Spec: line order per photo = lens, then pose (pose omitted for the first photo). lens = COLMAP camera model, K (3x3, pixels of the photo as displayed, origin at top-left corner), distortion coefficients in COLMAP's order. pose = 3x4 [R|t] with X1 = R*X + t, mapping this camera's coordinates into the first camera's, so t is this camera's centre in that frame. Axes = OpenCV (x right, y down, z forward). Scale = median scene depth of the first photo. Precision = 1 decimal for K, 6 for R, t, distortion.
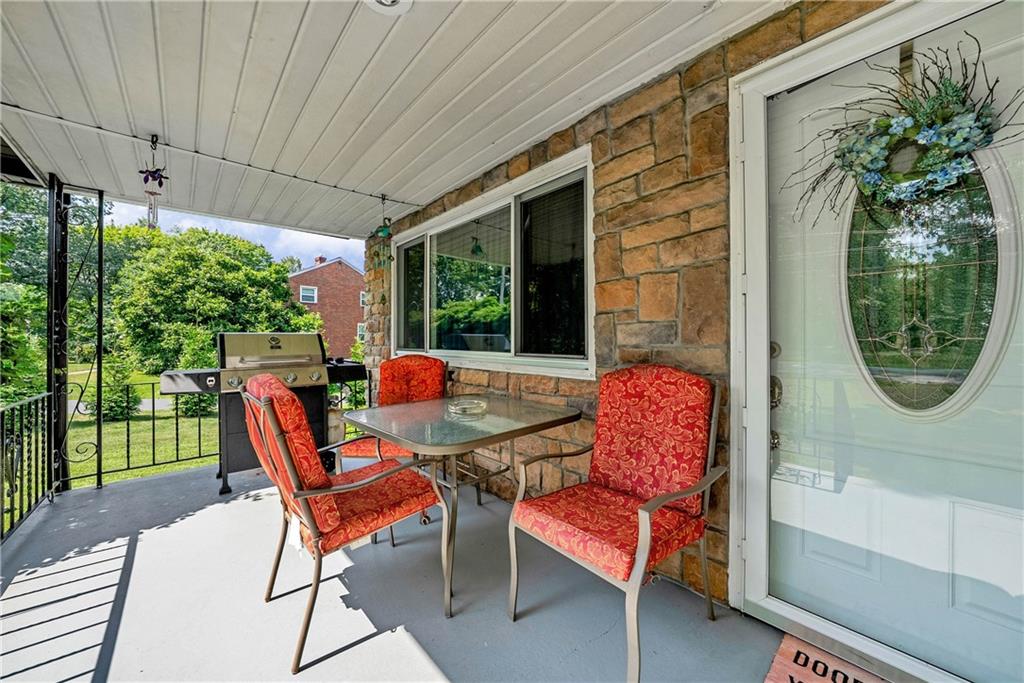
lens RADIAL K [[364.1, 0, 508.6], [0, 364.1, 340.4], [0, 0, 1]] dist [-0.020799, 0.000356]
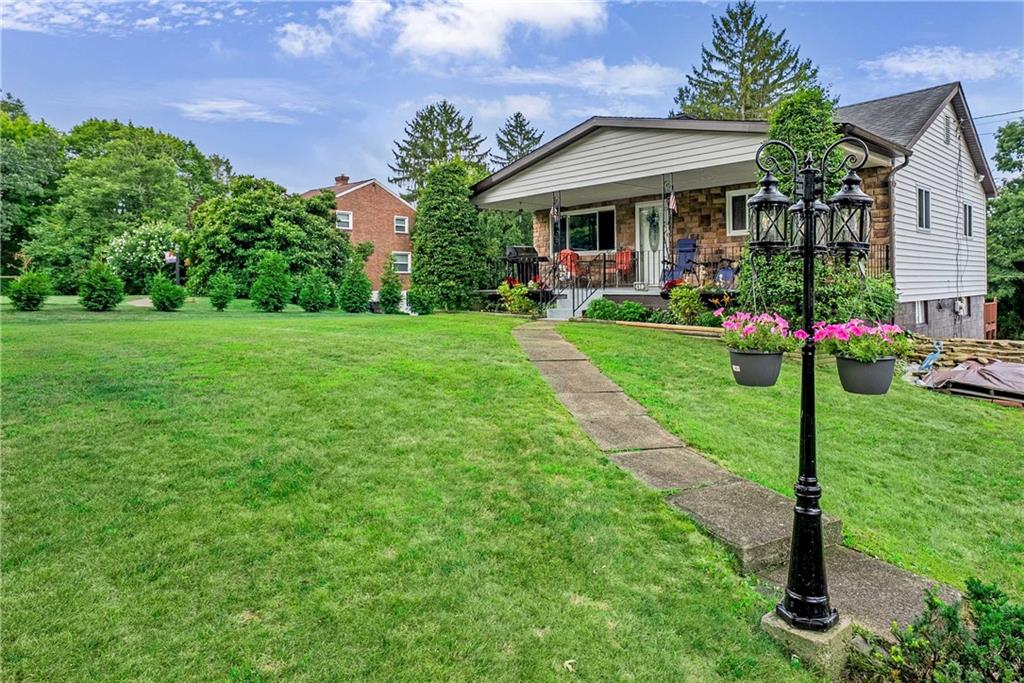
lens RADIAL K [[576.4, 0, 512.0], [0, 576.4, 341.5], [0, 0, 1]] dist [-0.003556, -0.000198]
pose [[0.999412, 0.000822, -0.034276, -1.150588], [0.002684, 0.994766, 0.102141, 0.625848], [0.034180, -0.102173, 0.994179, -8.932128]]
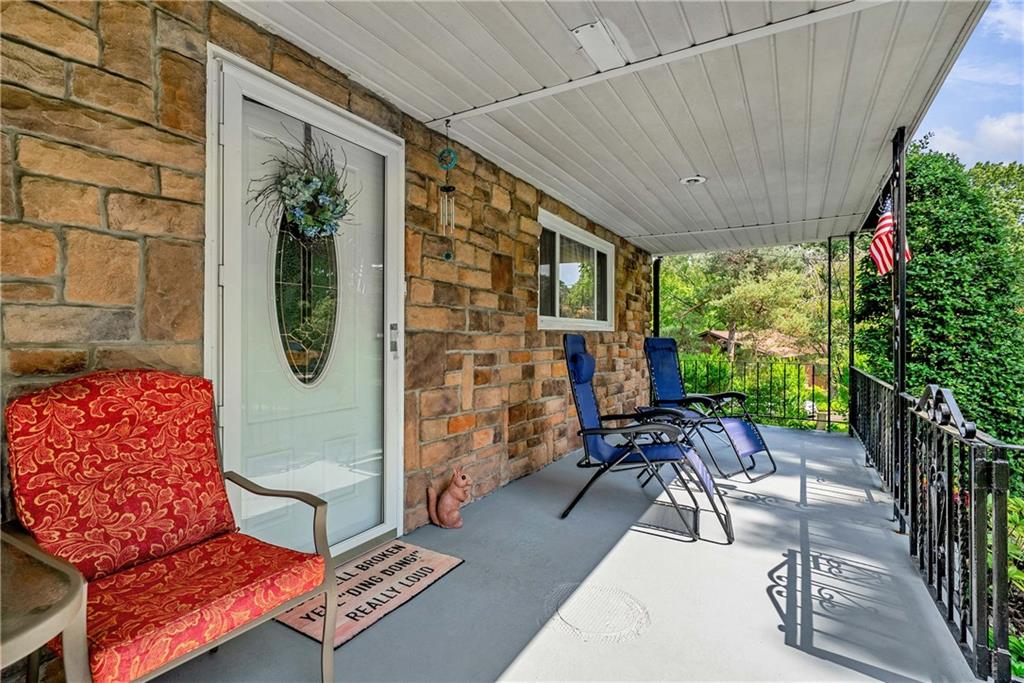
lens RADIAL K [[481.8, 0, 508.5], [0, 481.8, 337.7], [0, 0, 1]] dist [-0.000324, 0.000300]
pose [[-0.290243, -0.003505, 0.956947, -0.700482], [-0.003503, 0.999990, 0.002600, 0.000858], [-0.956947, -0.002598, -0.290253, 0.585952]]
